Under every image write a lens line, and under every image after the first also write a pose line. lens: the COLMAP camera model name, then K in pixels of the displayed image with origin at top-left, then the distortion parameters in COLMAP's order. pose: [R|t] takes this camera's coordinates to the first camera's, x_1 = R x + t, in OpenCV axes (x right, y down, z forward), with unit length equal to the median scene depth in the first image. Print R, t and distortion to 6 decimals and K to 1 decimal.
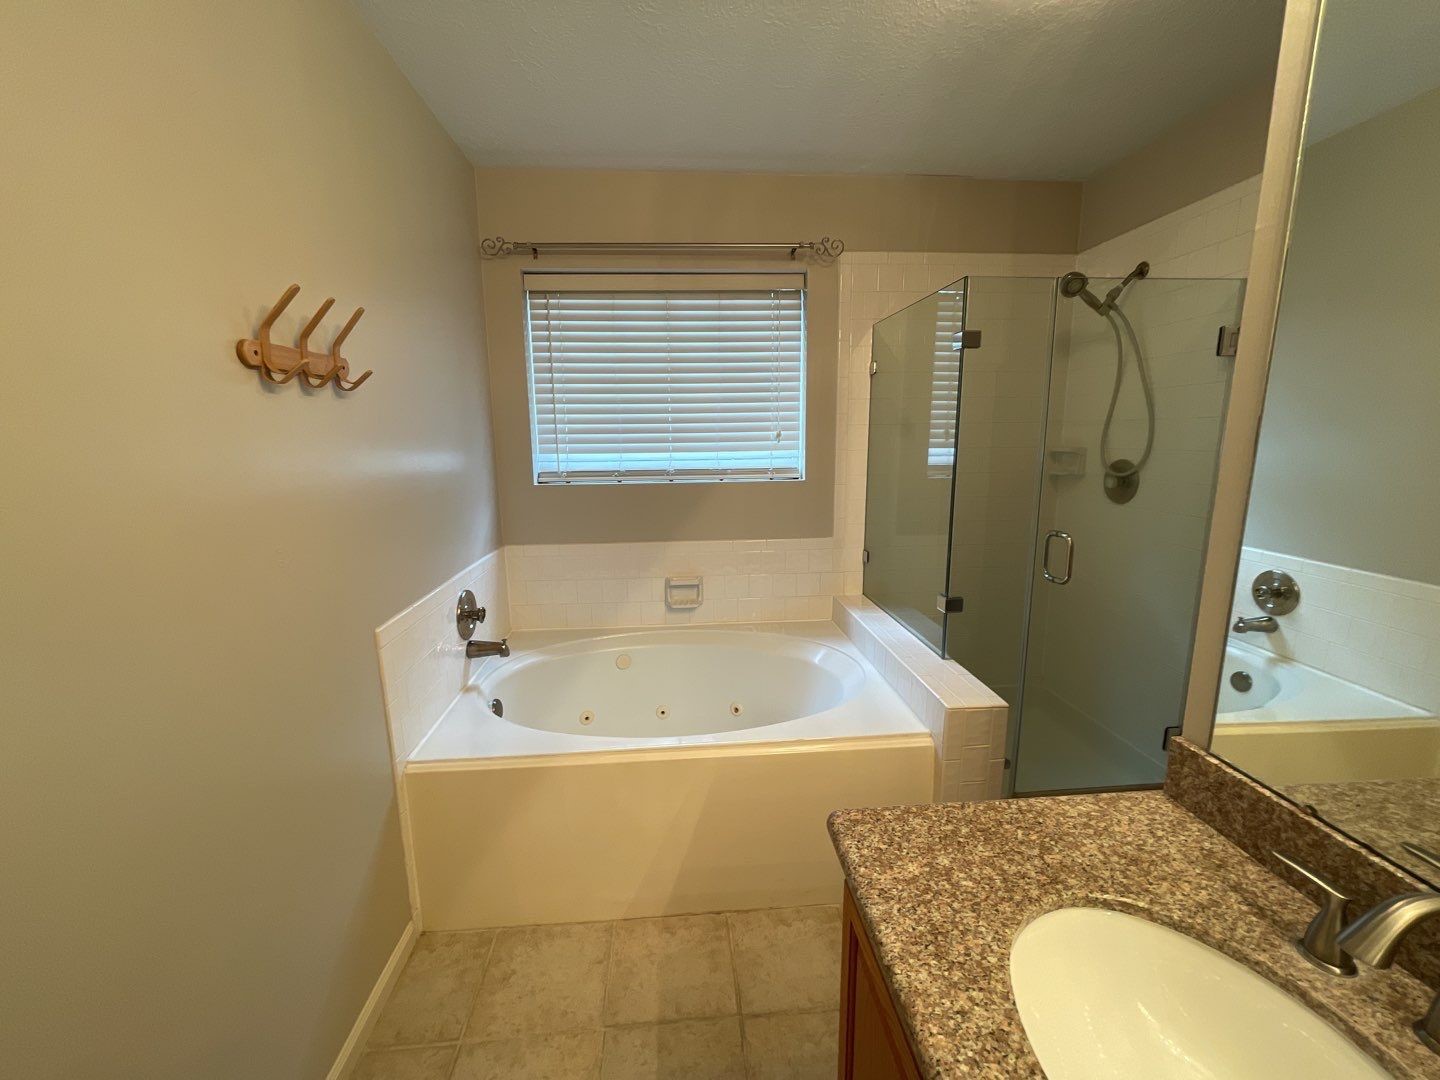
lens RADIAL K [[584.8, 0, 720.3], [0, 584.8, 539.0], [0, 0, 1]] dist [0.020070, 0.000683]
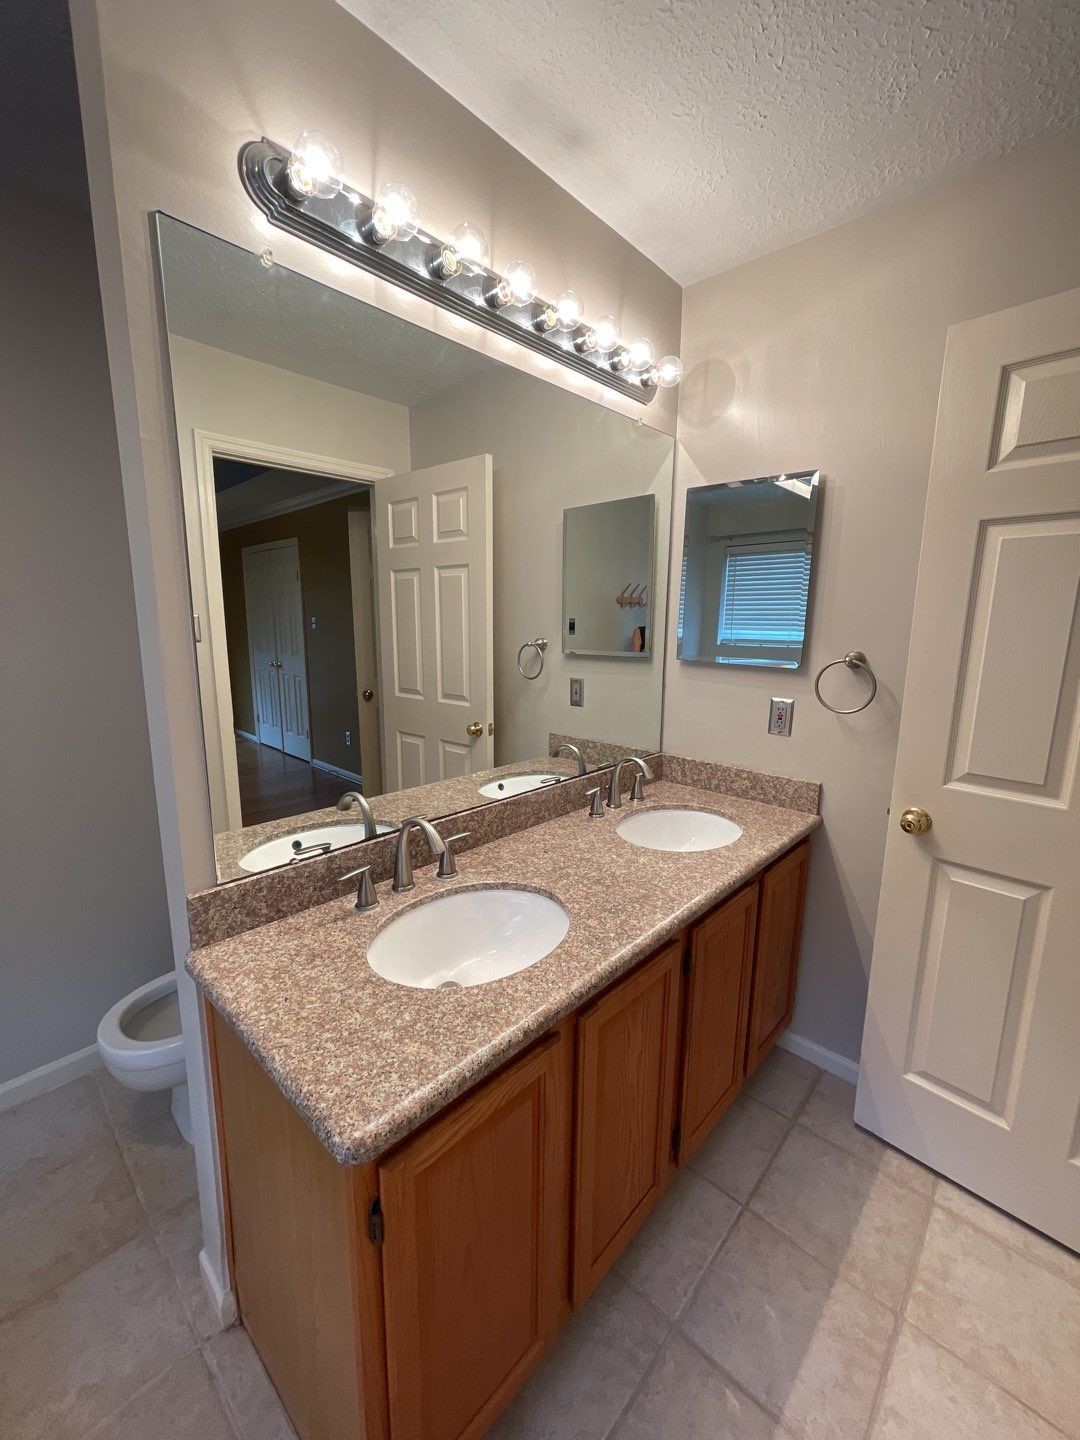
lens RADIAL K [[584.8, 0, 538.2], [0, 584.8, 724.2], [0, 0, 1]] dist [0.020070, 0.000683]
pose [[-0.670066, -0.130438, 0.730751, -0.471139], [0.130505, 0.948405, 0.288957, -0.224648], [-0.730739, 0.288987, -0.618471, 1.284821]]
